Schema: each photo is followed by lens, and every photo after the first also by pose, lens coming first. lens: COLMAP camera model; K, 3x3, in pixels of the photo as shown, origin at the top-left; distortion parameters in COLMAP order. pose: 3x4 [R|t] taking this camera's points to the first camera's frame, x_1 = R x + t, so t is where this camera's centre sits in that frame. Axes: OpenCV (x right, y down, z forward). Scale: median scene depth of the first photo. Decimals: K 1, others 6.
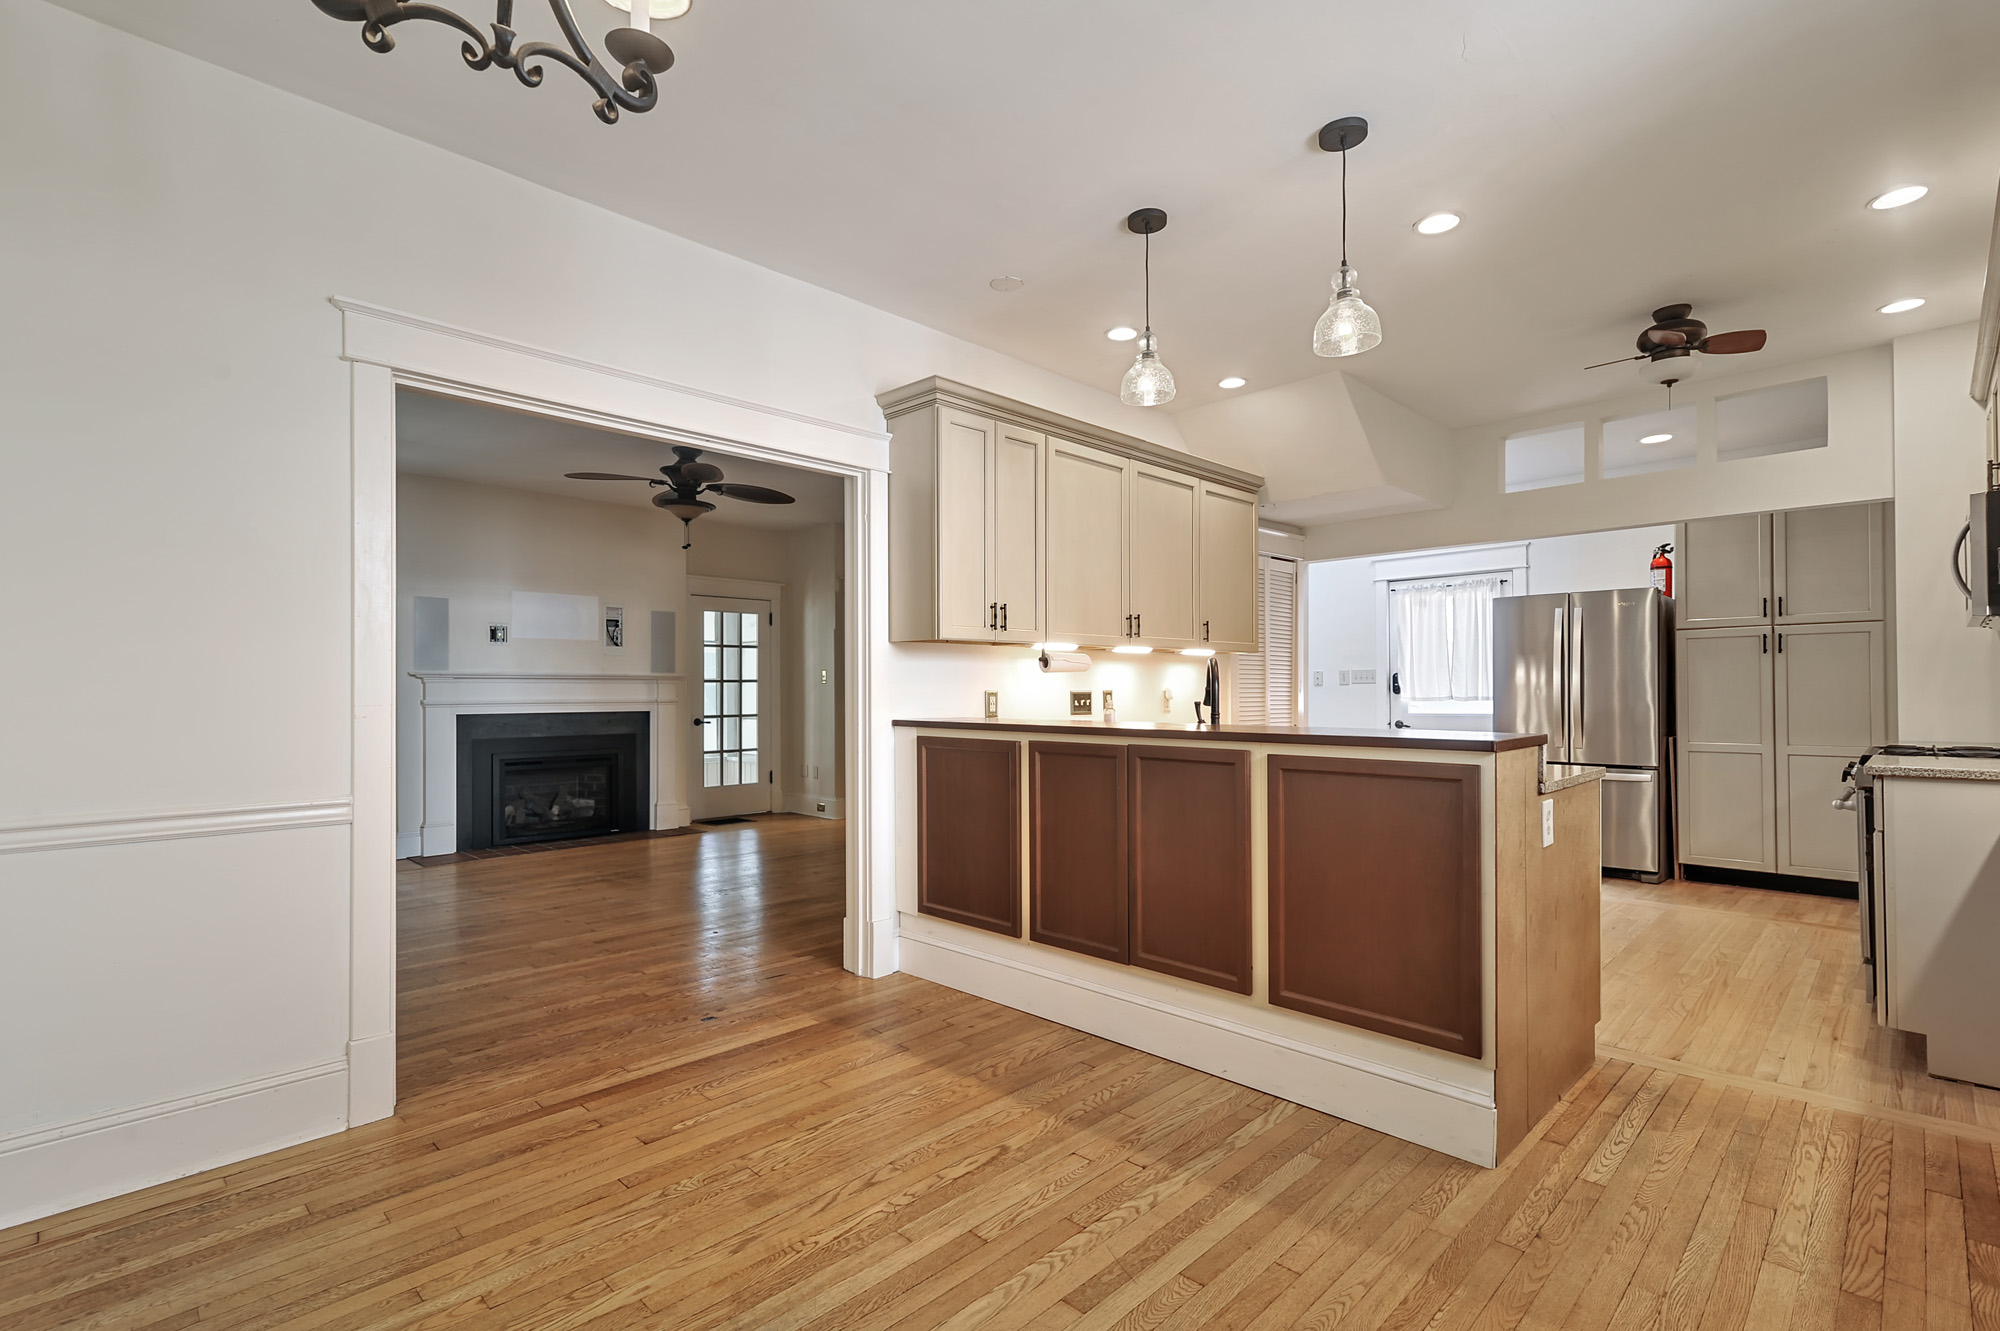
lens RADIAL K [[923.5, 0, 995.7], [0, 923.5, 690.6], [0, 0, 1]] dist [0.003825, -0.000395]
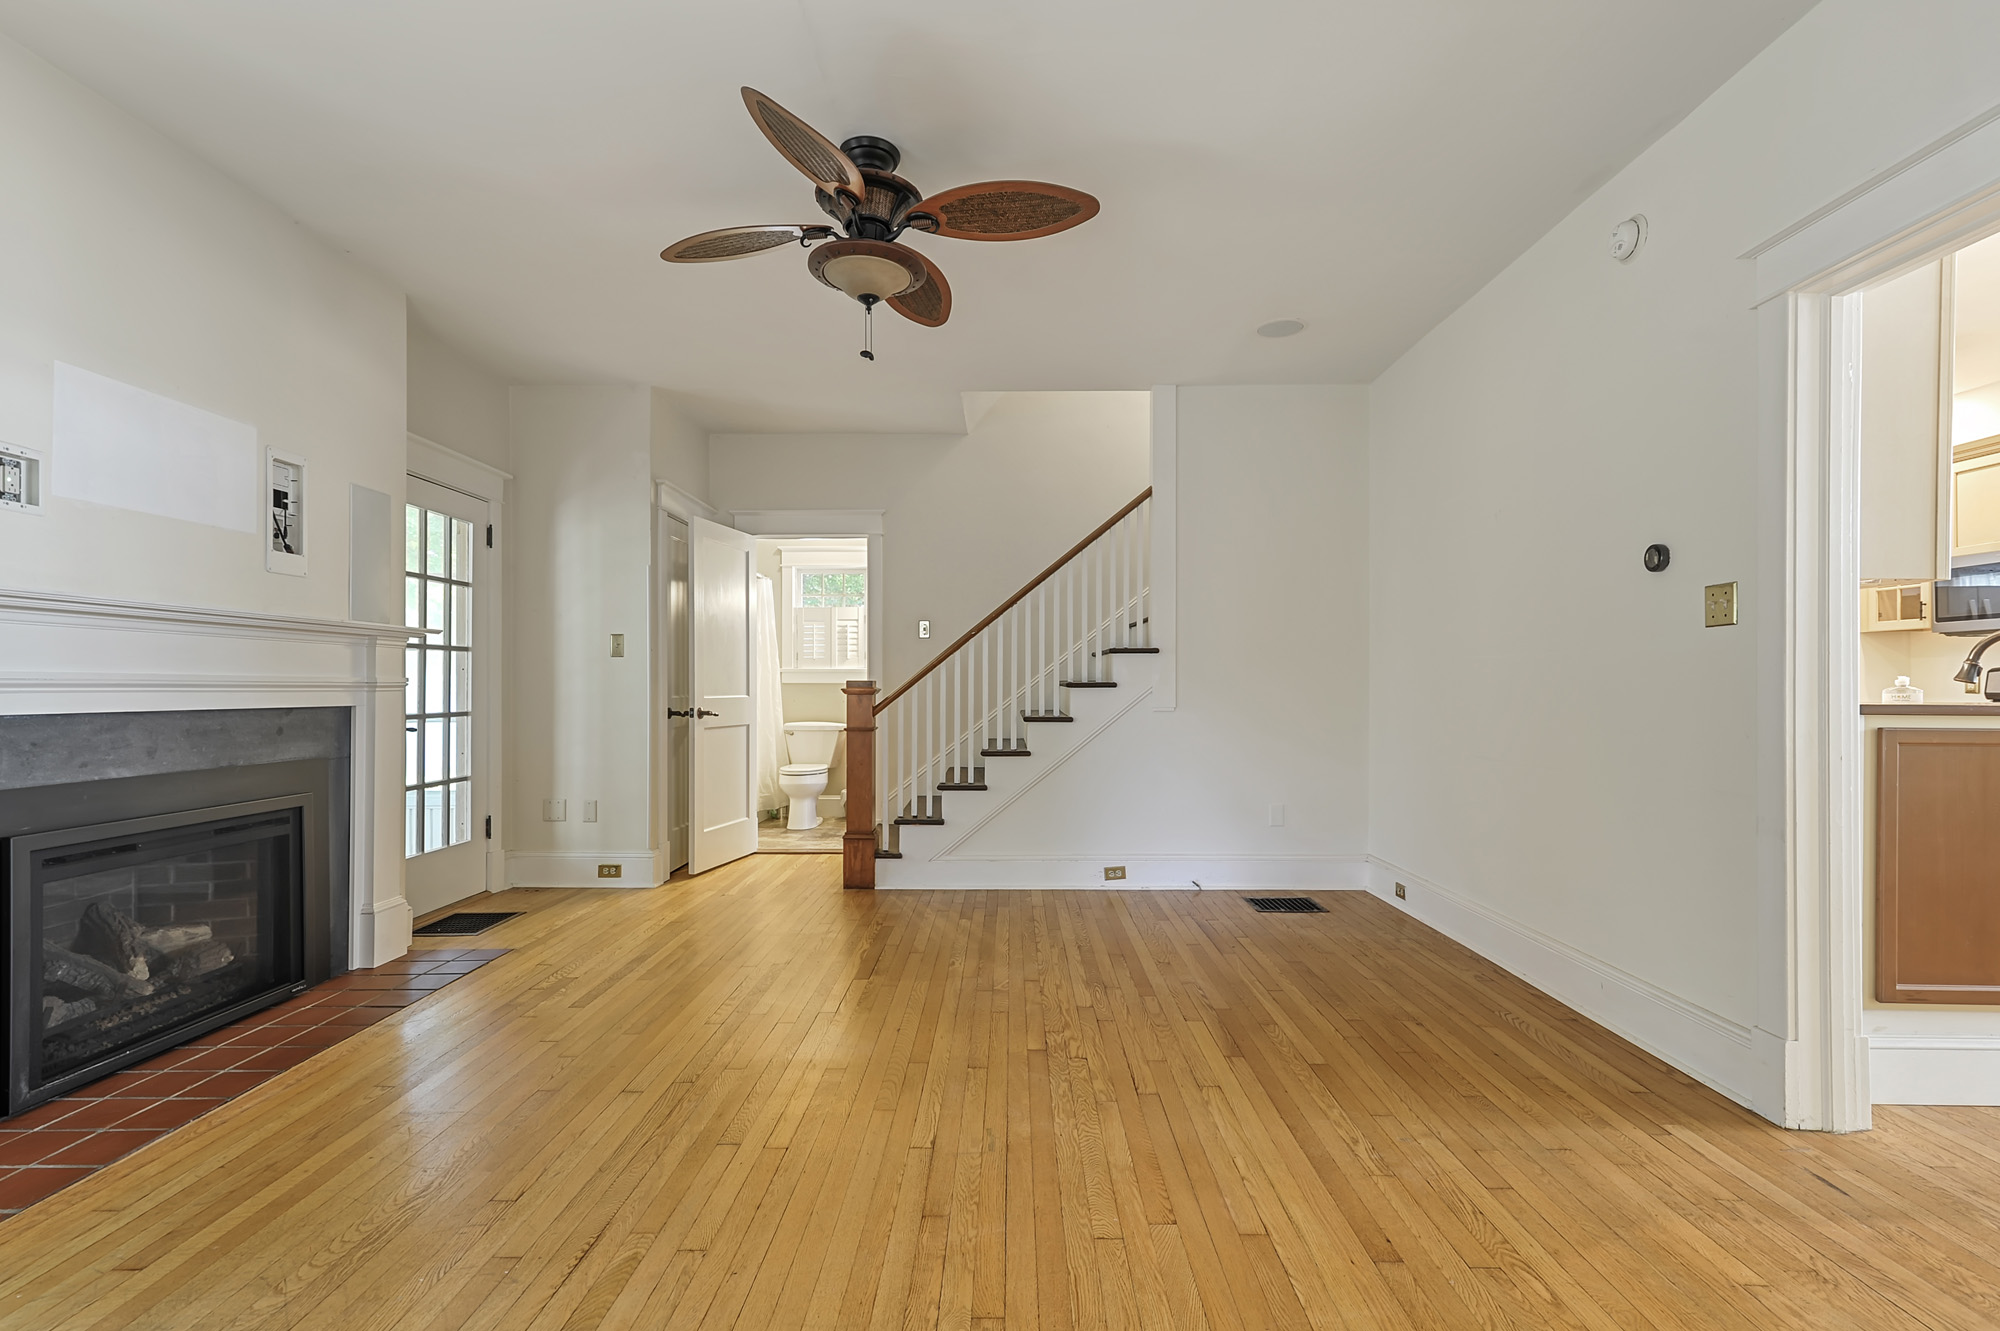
lens RADIAL K [[923.5, 0, 995.7], [0, 923.5, 690.6], [0, 0, 1]] dist [0.003825, -0.000395]
pose [[0.715895, 0.002572, 0.698203, -0.465128], [-0.005932, 0.999980, 0.002398, 0.011538], [-0.698182, -0.005859, 0.715896, 0.459534]]
